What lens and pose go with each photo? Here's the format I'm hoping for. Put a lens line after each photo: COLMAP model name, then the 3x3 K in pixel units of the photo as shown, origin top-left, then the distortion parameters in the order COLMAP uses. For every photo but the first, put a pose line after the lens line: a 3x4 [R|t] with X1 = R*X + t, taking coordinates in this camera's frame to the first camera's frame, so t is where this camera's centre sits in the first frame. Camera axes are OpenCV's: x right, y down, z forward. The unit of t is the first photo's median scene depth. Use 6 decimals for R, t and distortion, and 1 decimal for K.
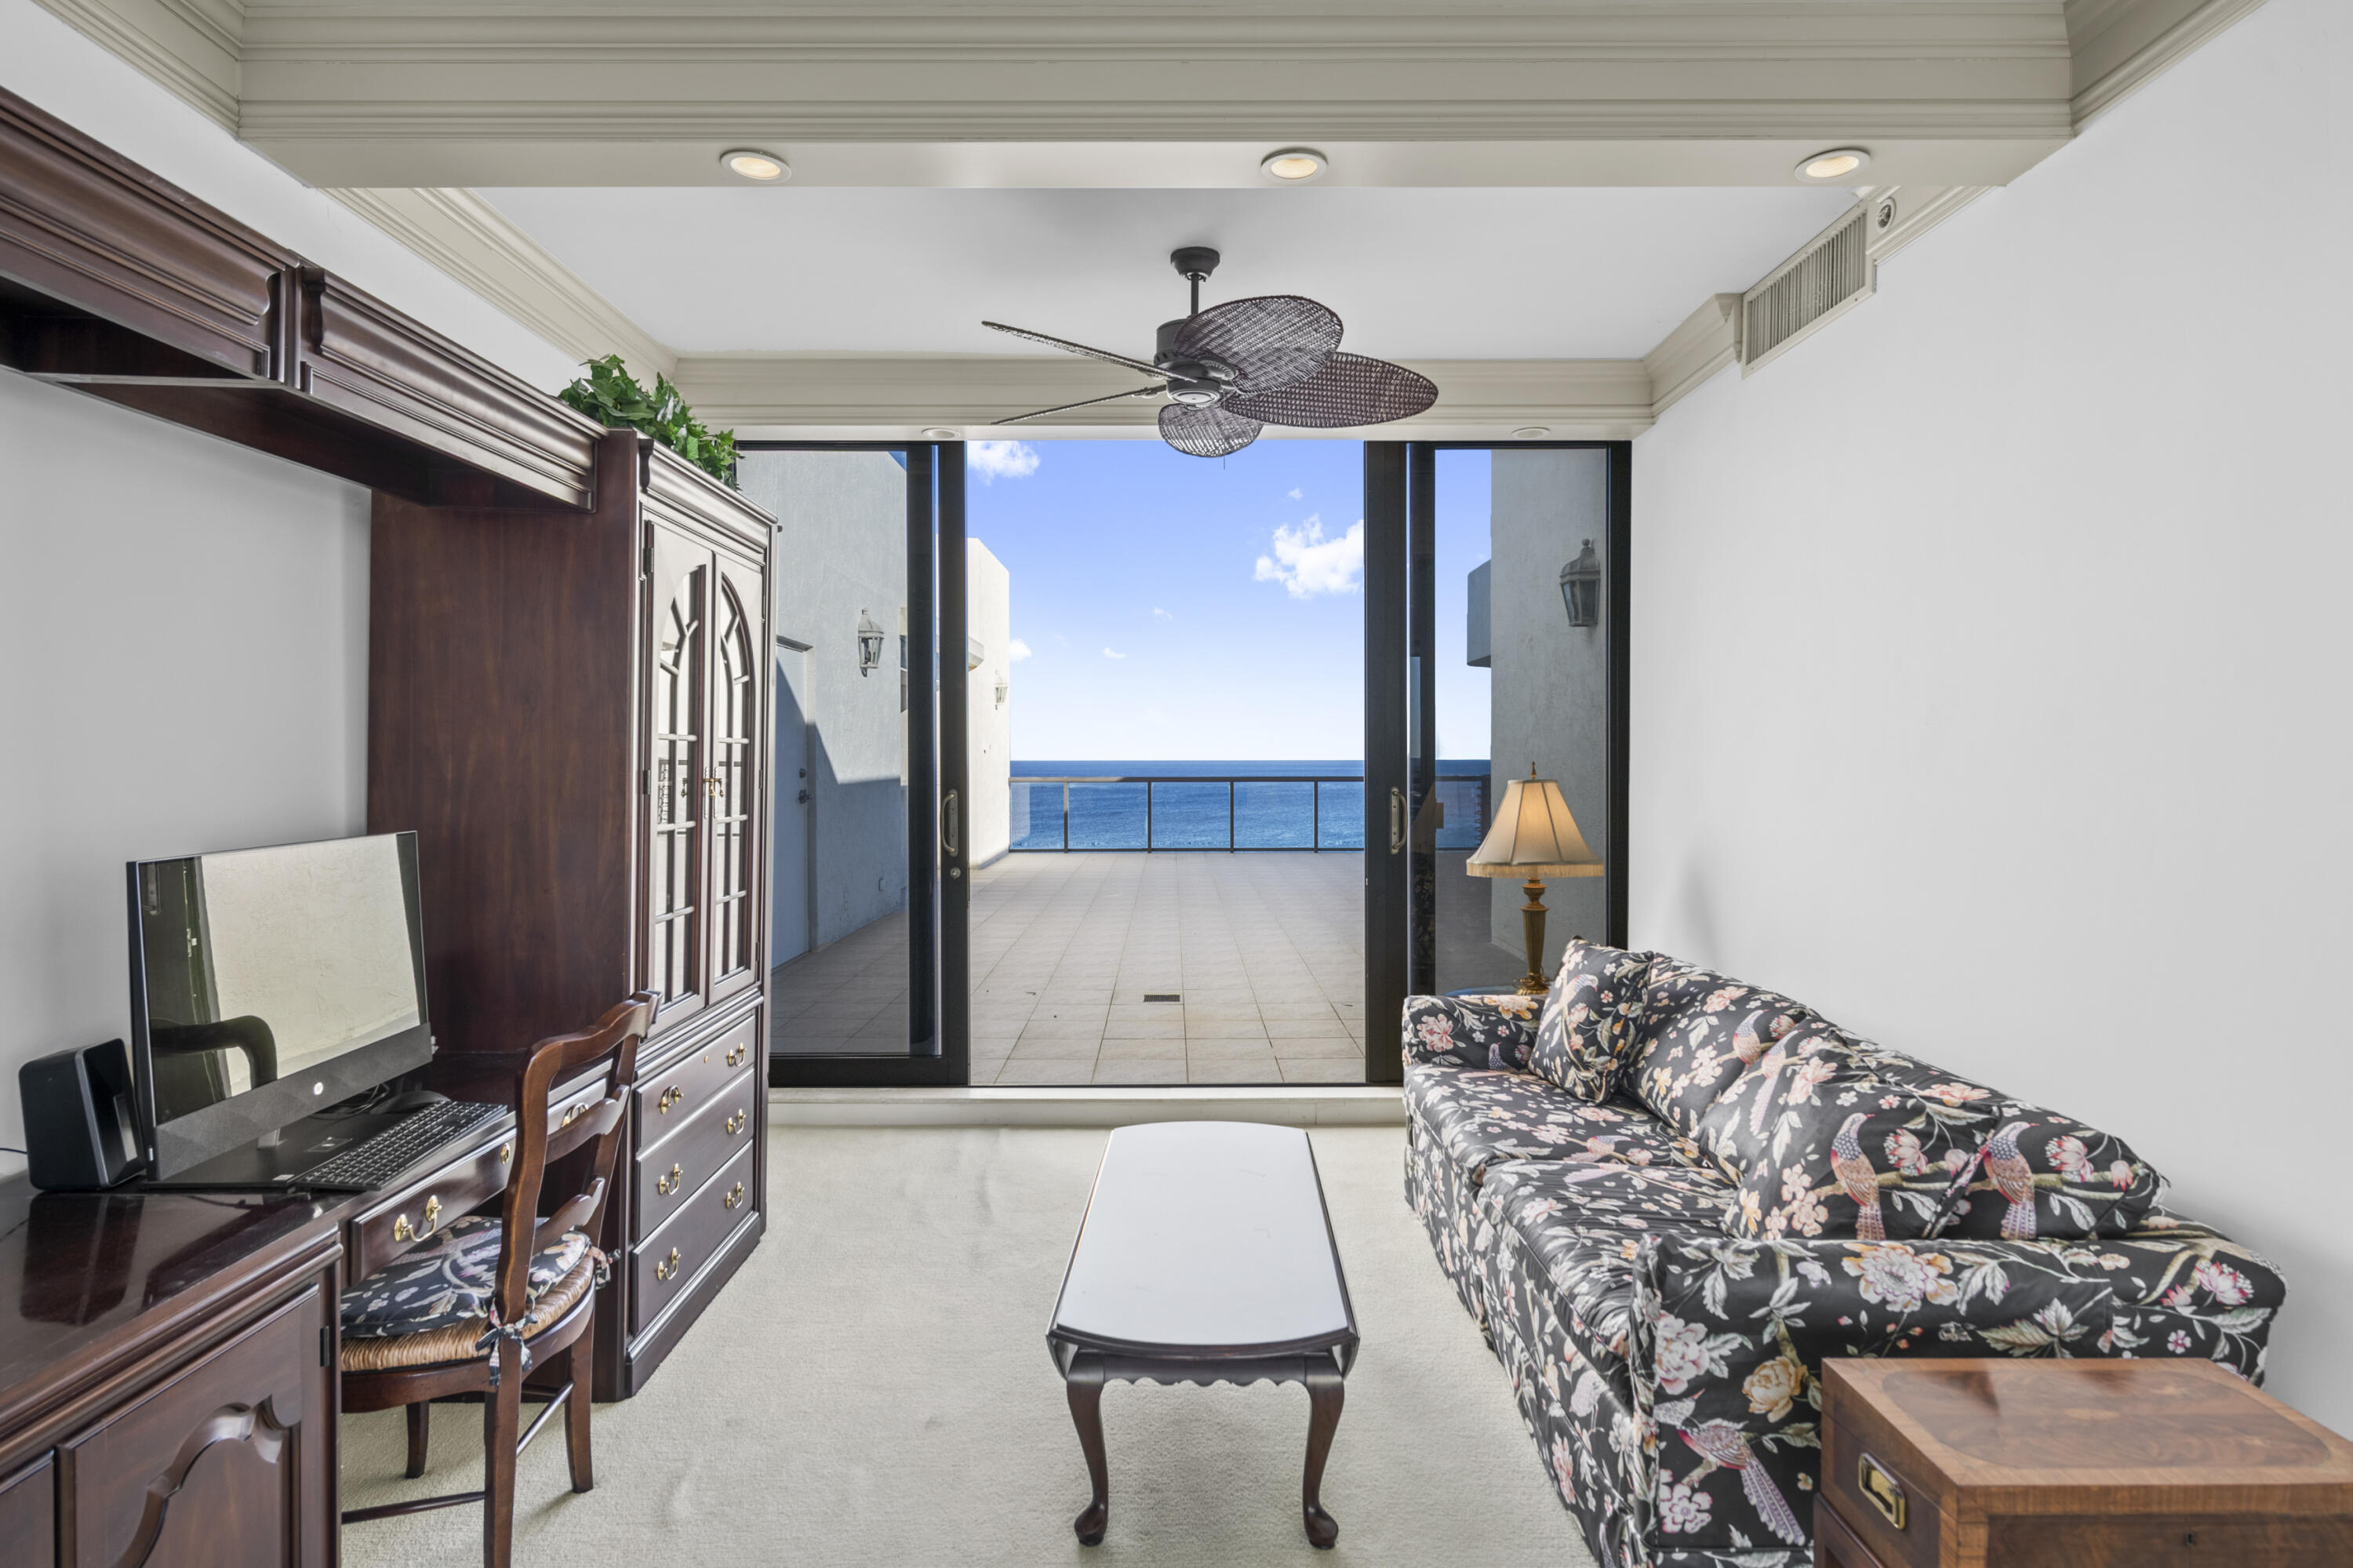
lens RADIAL K [[1298.1, 0, 1177.6], [0, 1298.1, 771.9], [0, 0, 1]] dist [0.002311, -0.000671]
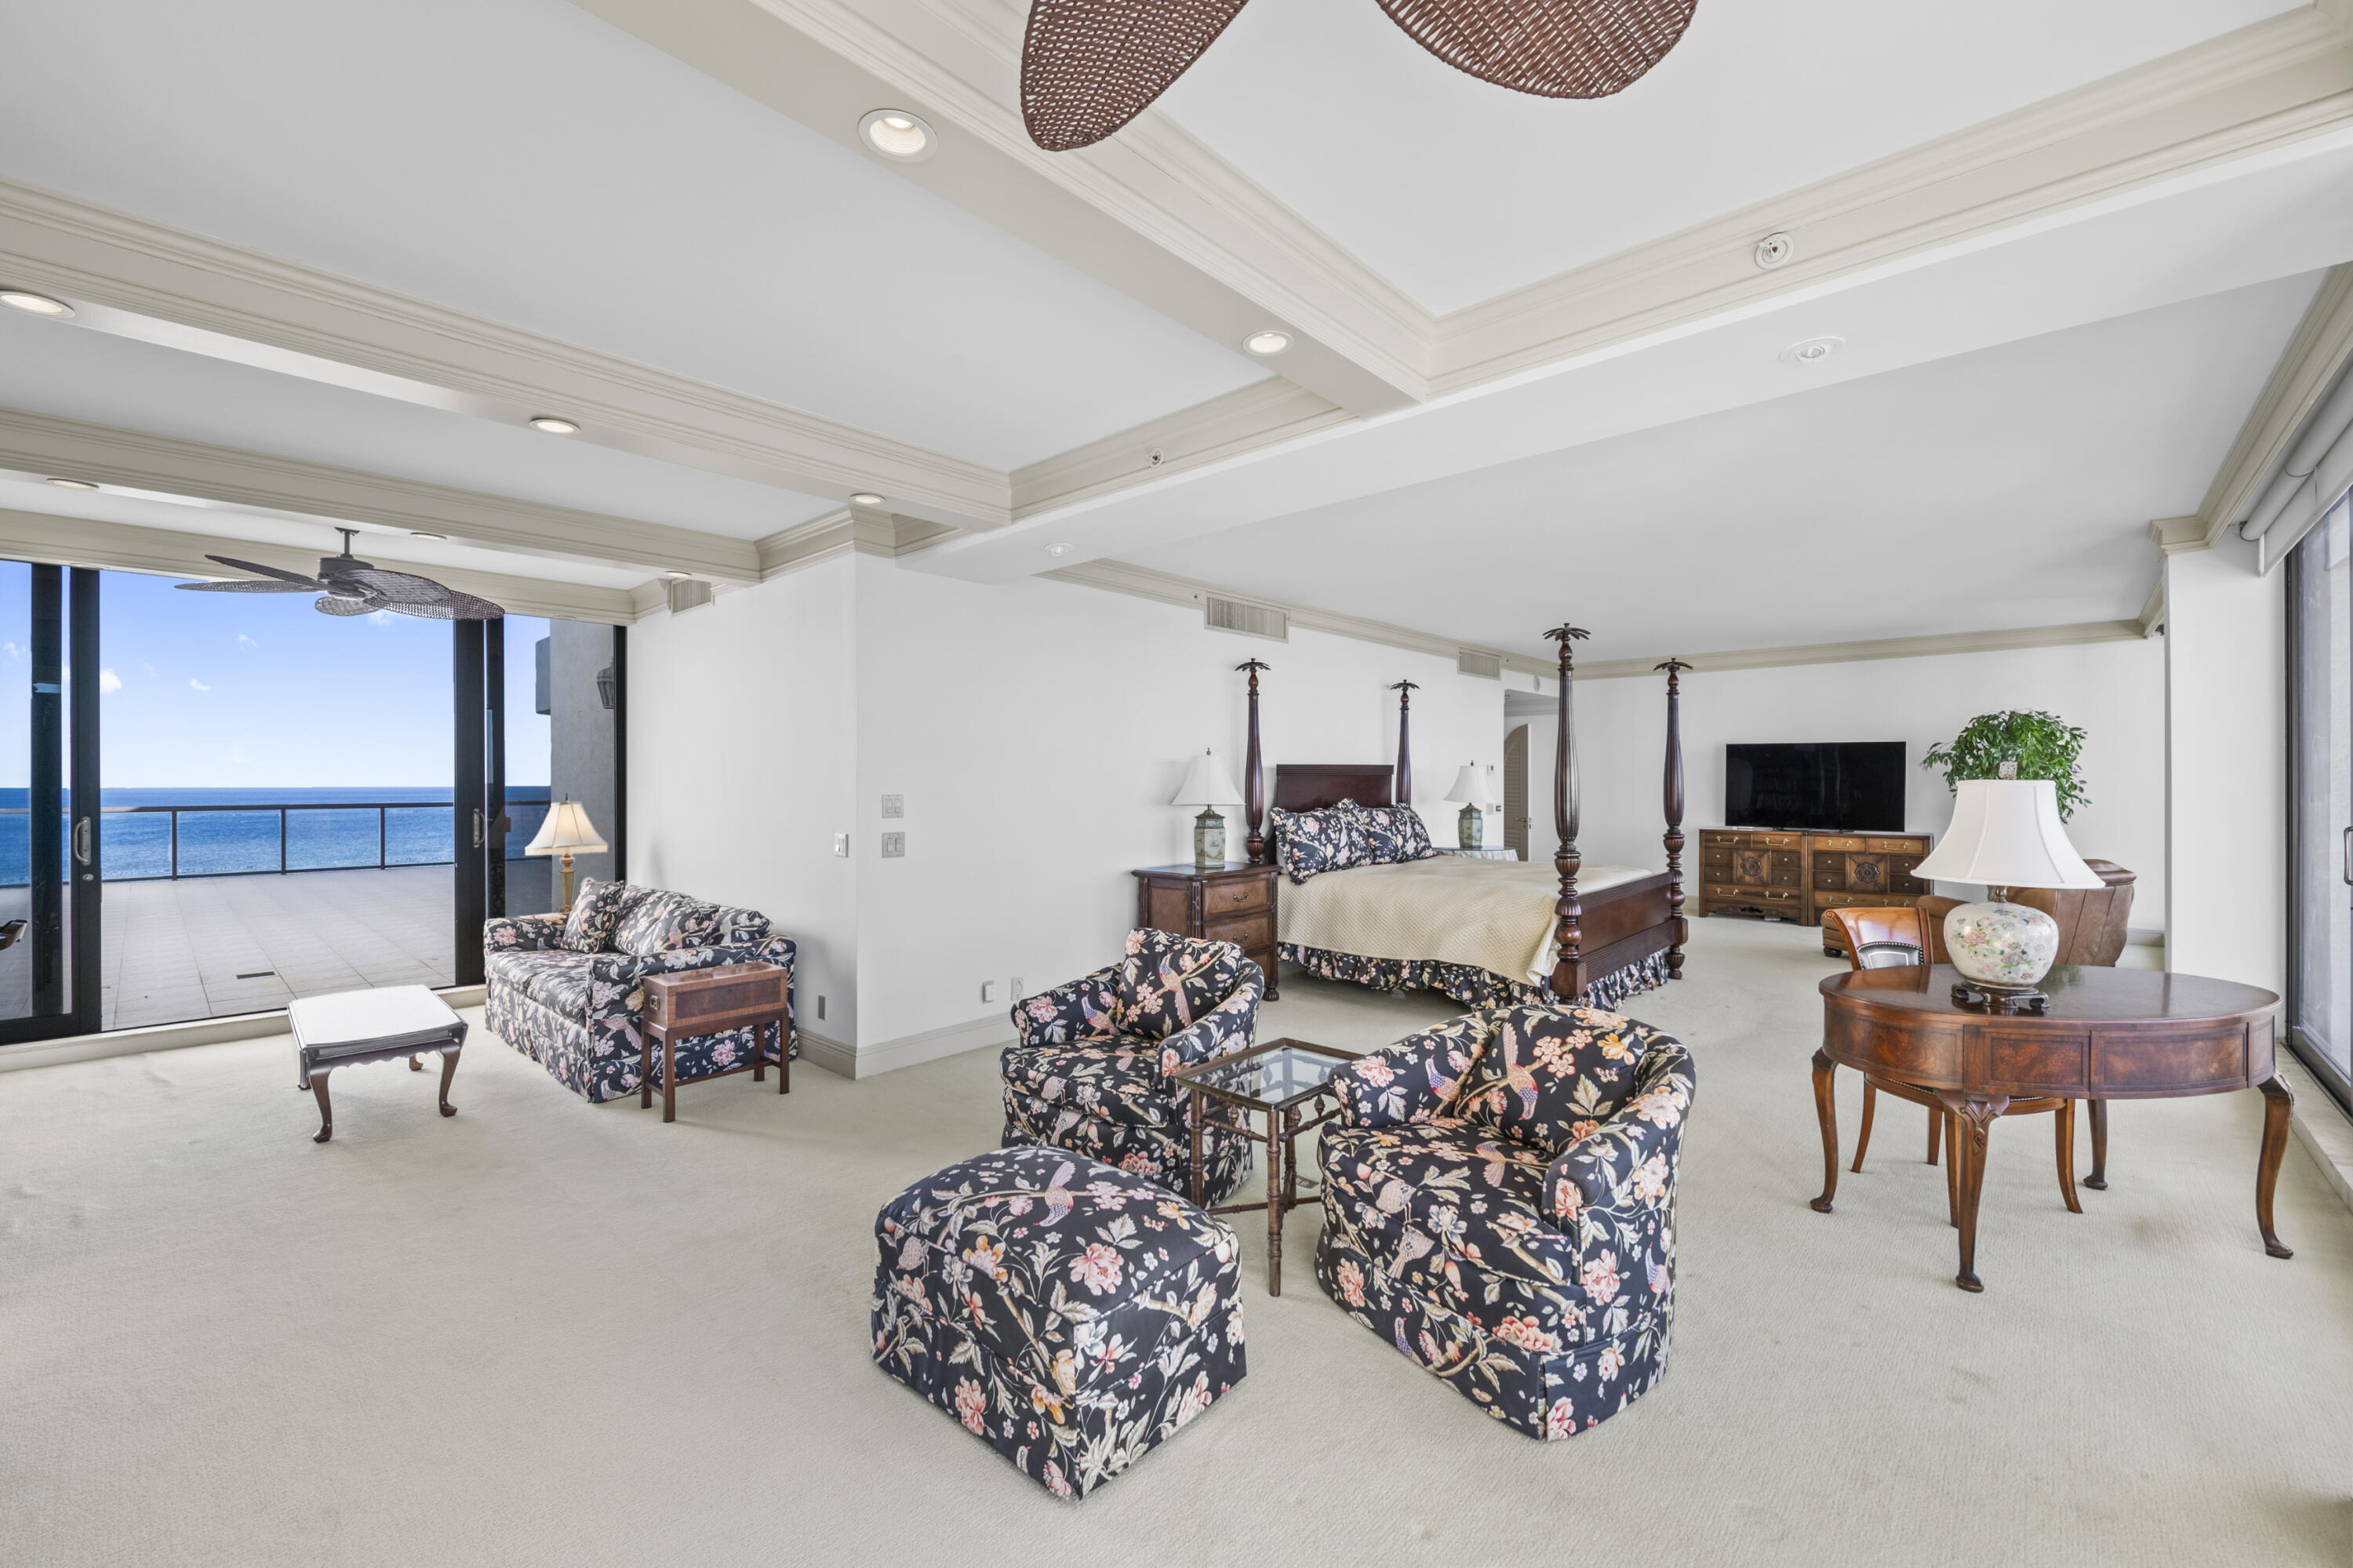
lens RADIAL K [[981.4, 0, 1187.0], [0, 981.4, 783.5], [0, 0, 1]] dist [0.000324, -0.000595]
pose [[0.695240, -0.002077, 0.718775, -0.162425], [0.010436, 0.999920, -0.007204, -0.003410], [-0.718702, 0.012510, 0.695205, -0.837968]]
